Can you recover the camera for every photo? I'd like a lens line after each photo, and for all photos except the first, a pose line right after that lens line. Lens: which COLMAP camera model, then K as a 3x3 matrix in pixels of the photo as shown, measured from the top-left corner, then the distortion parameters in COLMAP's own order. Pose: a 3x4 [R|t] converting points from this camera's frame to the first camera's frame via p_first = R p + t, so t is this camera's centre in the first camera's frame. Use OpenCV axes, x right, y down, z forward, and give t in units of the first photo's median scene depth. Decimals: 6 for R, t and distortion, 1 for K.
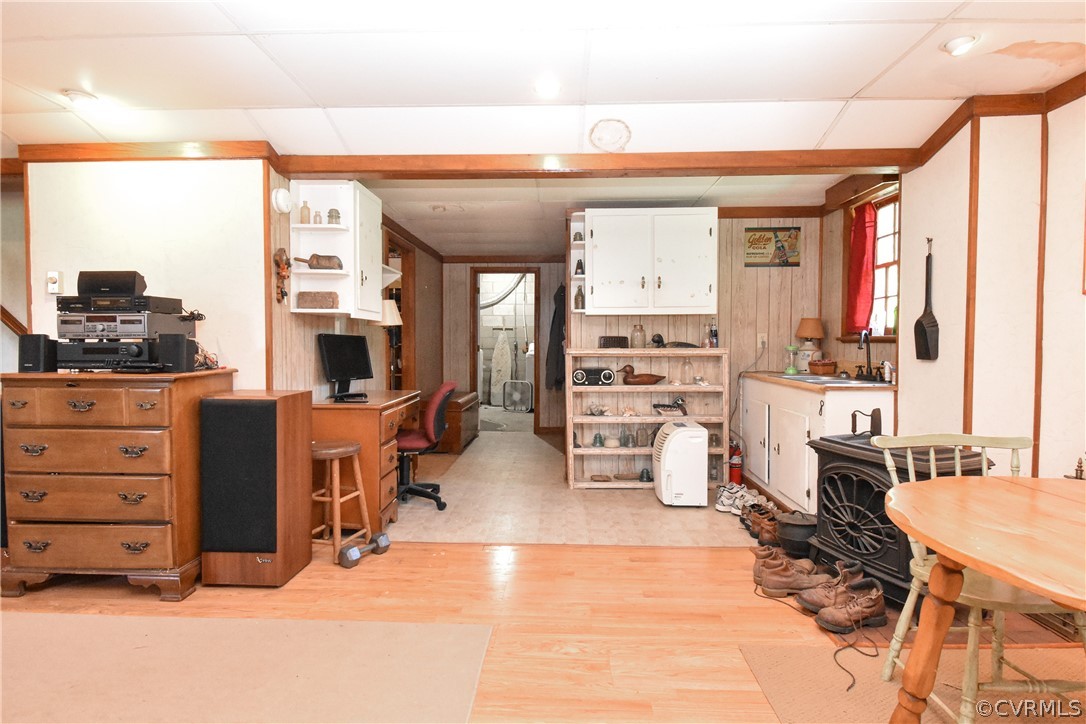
lens RADIAL K [[543.9, 0, 543.0], [0, 543.9, 362.0], [0, 0, 1]] dist [0.021644, -0.000573]
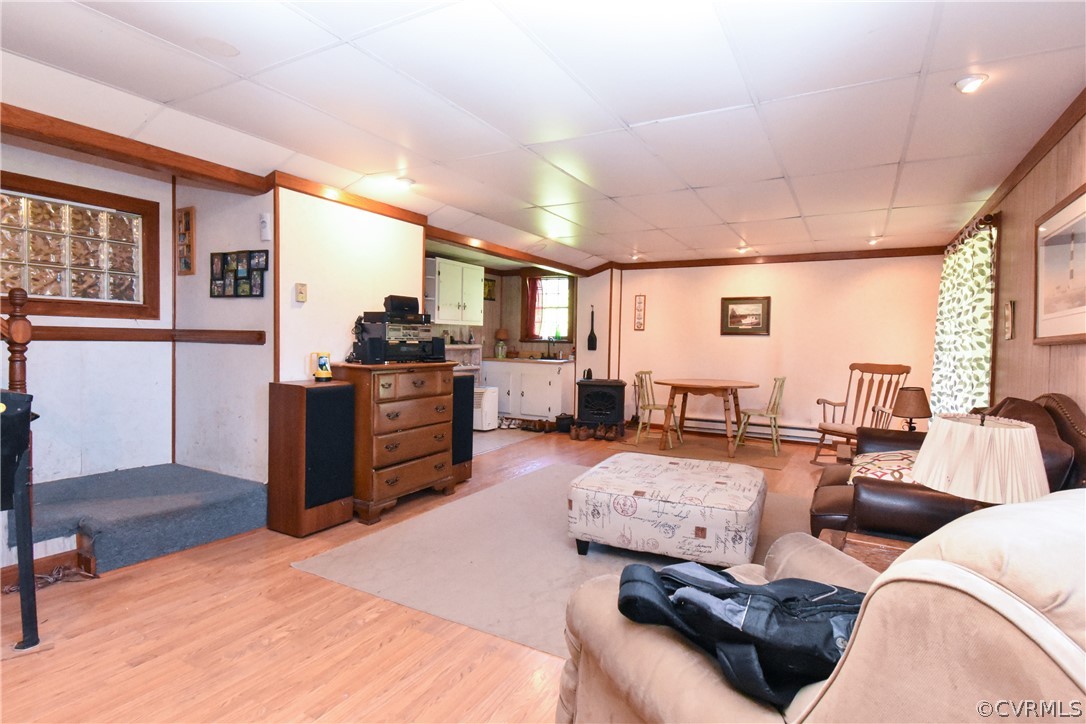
lens RADIAL K [[556.9, 0, 544.3], [0, 556.9, 358.2], [0, 0, 1]] dist [0.014910, -0.001193]
pose [[0.456916, -0.021923, 0.889240, -1.192426], [0.011687, 0.999758, 0.018642, -0.011320], [-0.889433, 0.001875, 0.457061, -0.027424]]
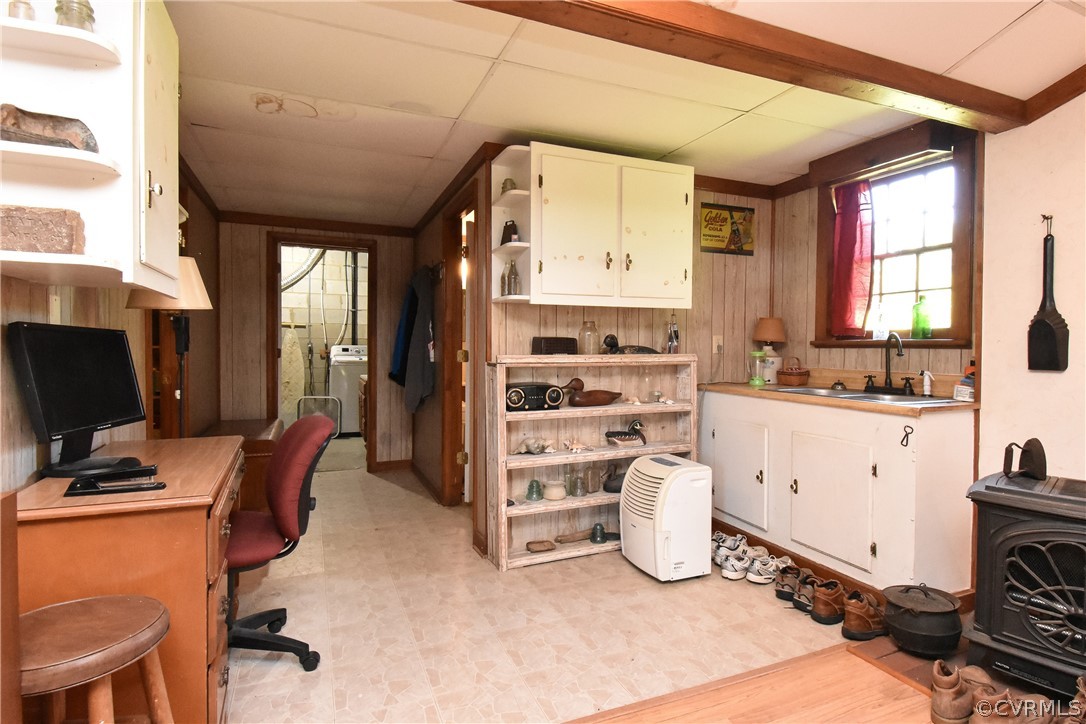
lens RADIAL K [[556.9, 0, 544.3], [0, 556.9, 358.2], [0, 0, 1]] dist [0.014910, -0.001193]
pose [[0.907115, -0.005584, 0.420846, -0.183994], [0.010821, 0.999891, -0.010058, -0.013630], [-0.420744, 0.013678, 0.907077, 0.372856]]
